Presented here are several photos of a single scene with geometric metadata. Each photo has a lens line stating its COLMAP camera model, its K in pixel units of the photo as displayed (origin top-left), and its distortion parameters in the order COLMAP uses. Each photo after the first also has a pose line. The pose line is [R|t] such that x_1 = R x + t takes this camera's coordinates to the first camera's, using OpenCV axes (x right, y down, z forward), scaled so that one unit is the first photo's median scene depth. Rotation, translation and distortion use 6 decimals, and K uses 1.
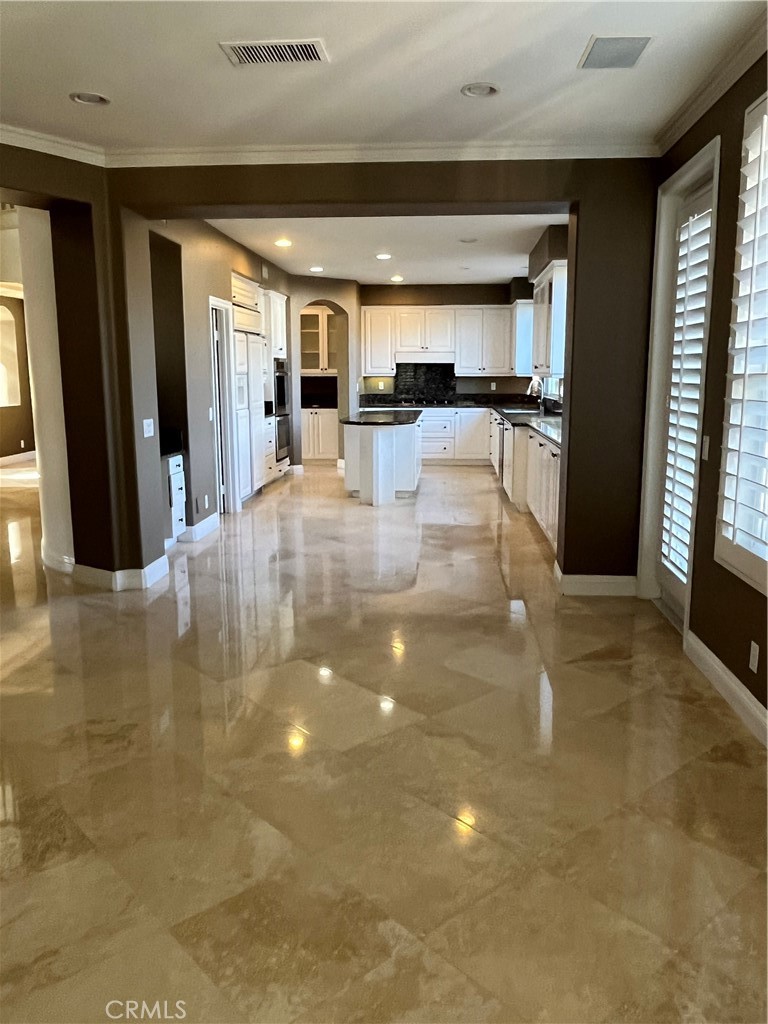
lens RADIAL K [[804.2, 0, 384.0], [0, 804.2, 512.0], [0, 0, 1]] dist [-0.008238, -0.001025]
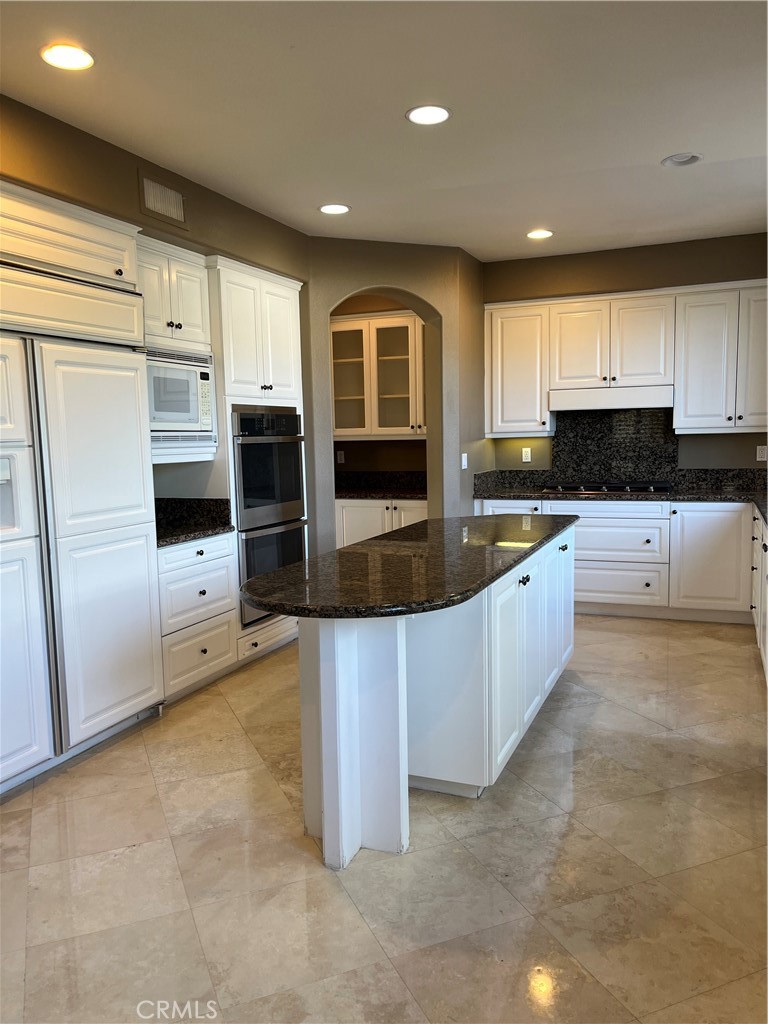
lens RADIAL K [[780.1, 0, 384.0], [0, 780.1, 512.0], [0, 0, 1]] dist [0.062601, -0.068321]
pose [[0.949878, 0.009628, -0.312473, 0.072526], [-0.030948, 0.997512, -0.063343, -0.088230], [0.311086, 0.069838, 0.947812, 0.510323]]
